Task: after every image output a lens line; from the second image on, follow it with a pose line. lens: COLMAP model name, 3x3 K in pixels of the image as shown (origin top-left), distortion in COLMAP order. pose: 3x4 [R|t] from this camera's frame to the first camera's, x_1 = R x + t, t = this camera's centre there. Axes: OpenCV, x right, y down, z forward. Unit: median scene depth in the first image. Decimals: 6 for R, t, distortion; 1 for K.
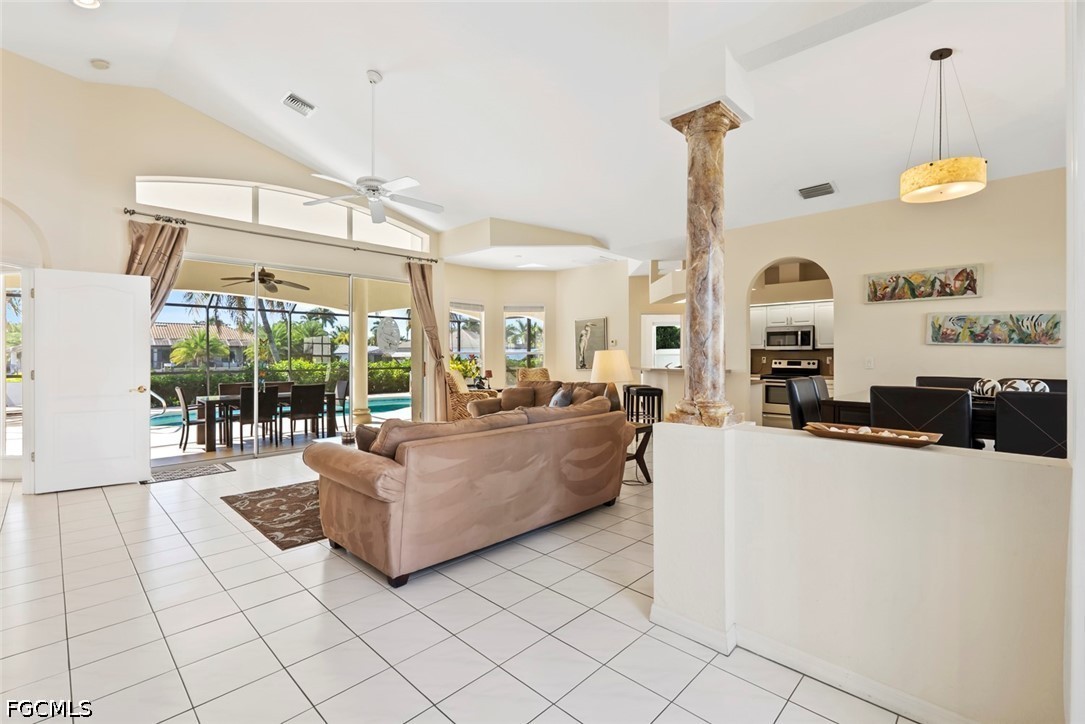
lens RADIAL K [[476.2, 0, 541.0], [0, 476.2, 357.1], [0, 0, 1]] dist [-0.008460, 0.002622]
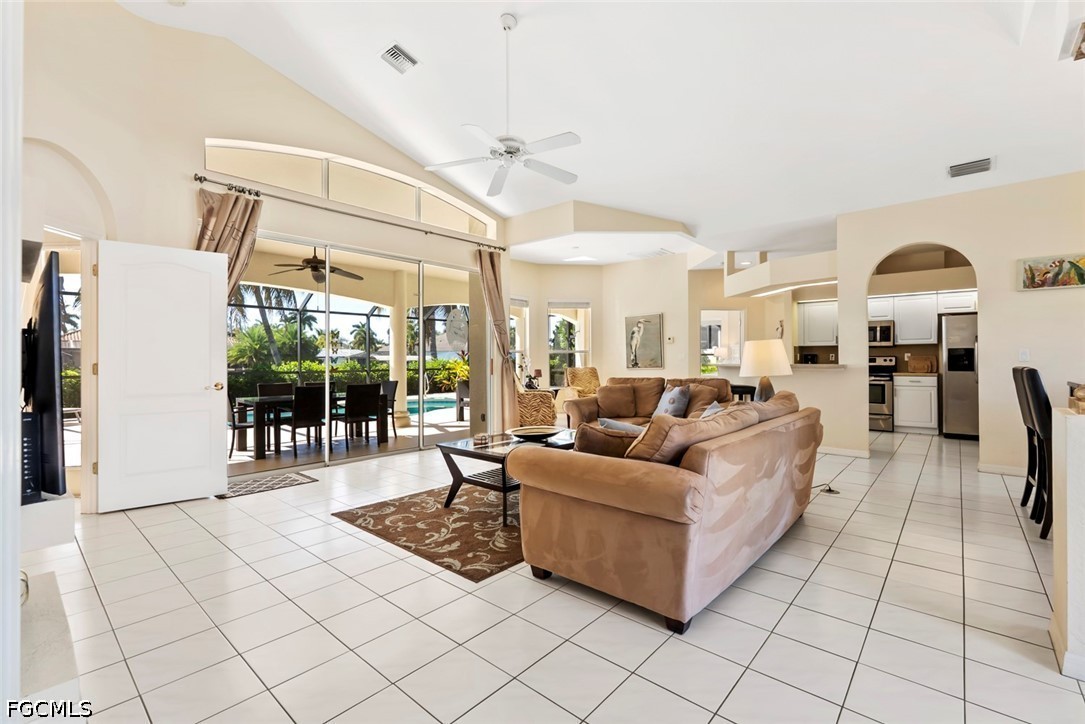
lens RADIAL K [[476.2, 0, 540.3], [0, 476.2, 359.3], [0, 0, 1]] dist [-0.008460, 0.002622]
pose [[0.999046, -0.001808, 0.043632, -0.196110], [0.001936, 0.999994, -0.002886, 0.014223], [-0.043627, 0.002968, 0.999043, 0.081816]]
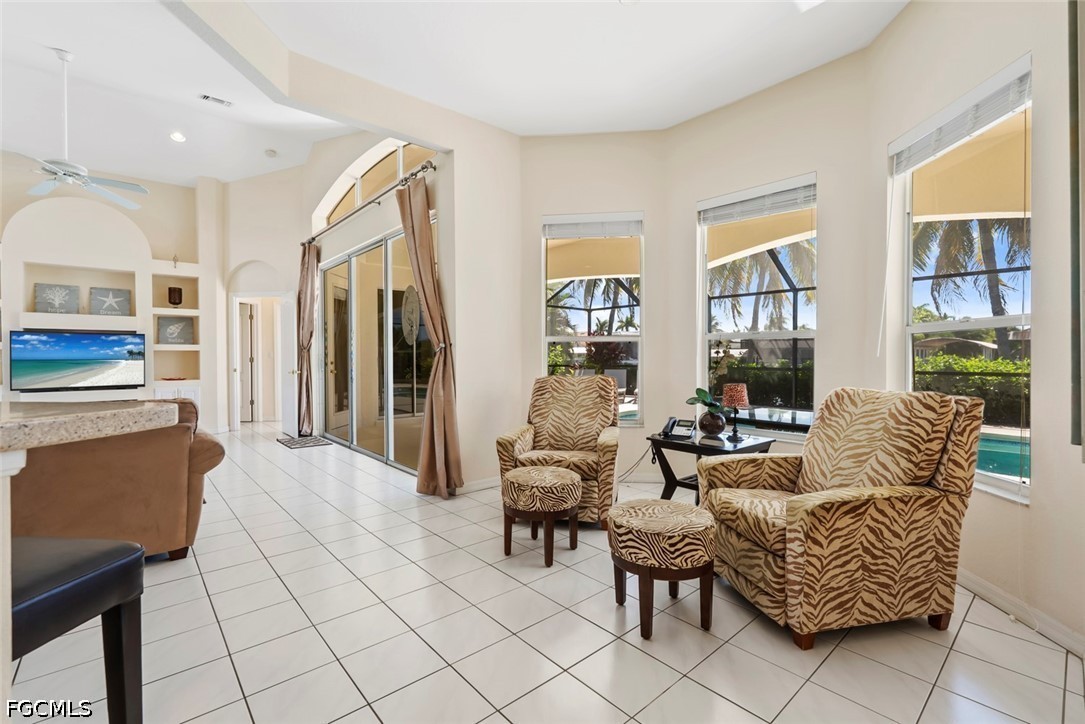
lens RADIAL K [[476.2, 0, 540.3], [0, 476.2, 362.0], [0, 0, 1]] dist [-0.008460, 0.002622]
pose [[-0.089779, 0.019247, -0.995776, 0.307584], [0.001704, 0.999815, 0.019172, 0.007791], [0.995960, 0.000024, -0.089795, 1.207451]]
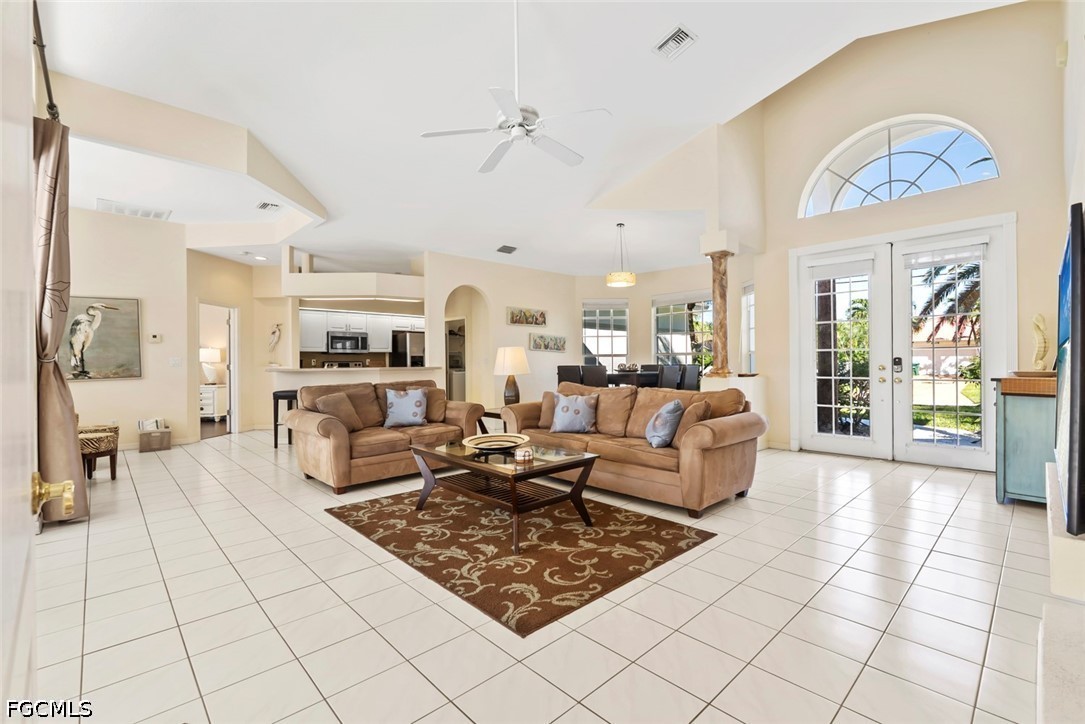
lens RADIAL K [[476.2, 0, 539.3], [0, 476.2, 363.6], [0, 0, 1]] dist [-0.008460, 0.002622]
pose [[0.053537, -0.001897, 0.998564, -0.653148], [0.011719, 0.999931, 0.001271, 0.015681], [-0.998497, 0.011635, 0.053555, 0.547700]]
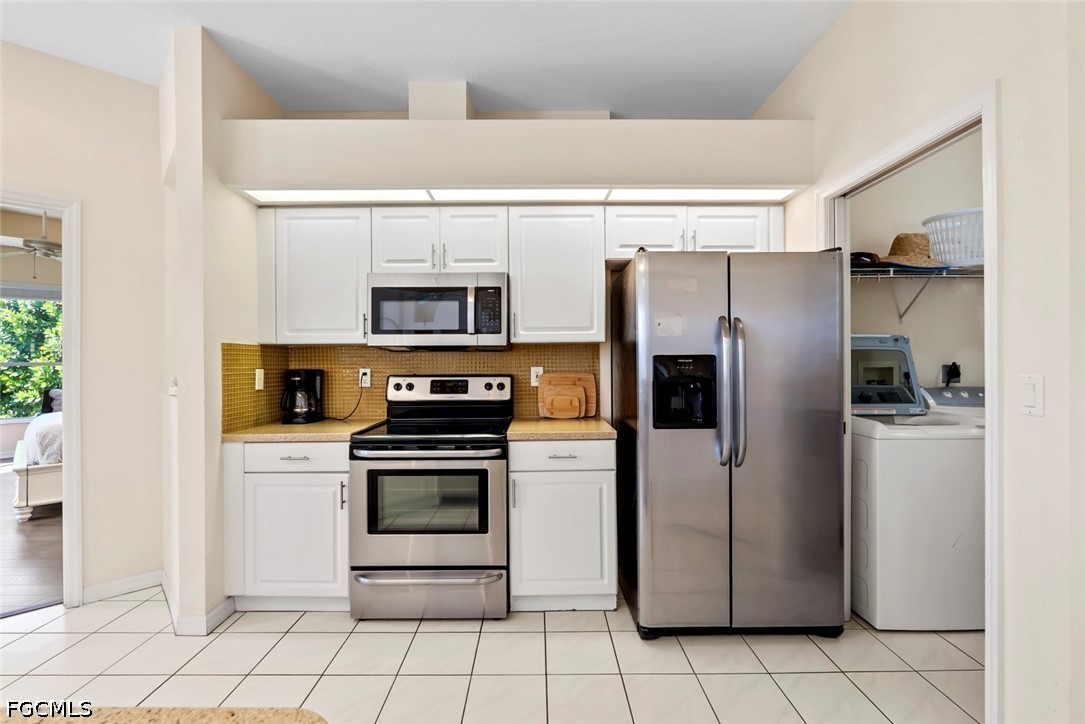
lens RADIAL K [[476.2, 0, 539.5], [0, 476.2, 360.8], [0, 0, 1]] dist [-0.008460, 0.002622]
pose [[0.719860, -0.001874, 0.694117, 0.392418], [0.007066, 0.999964, -0.004629, -0.004228], [-0.694083, 0.008237, 0.719848, 0.813632]]
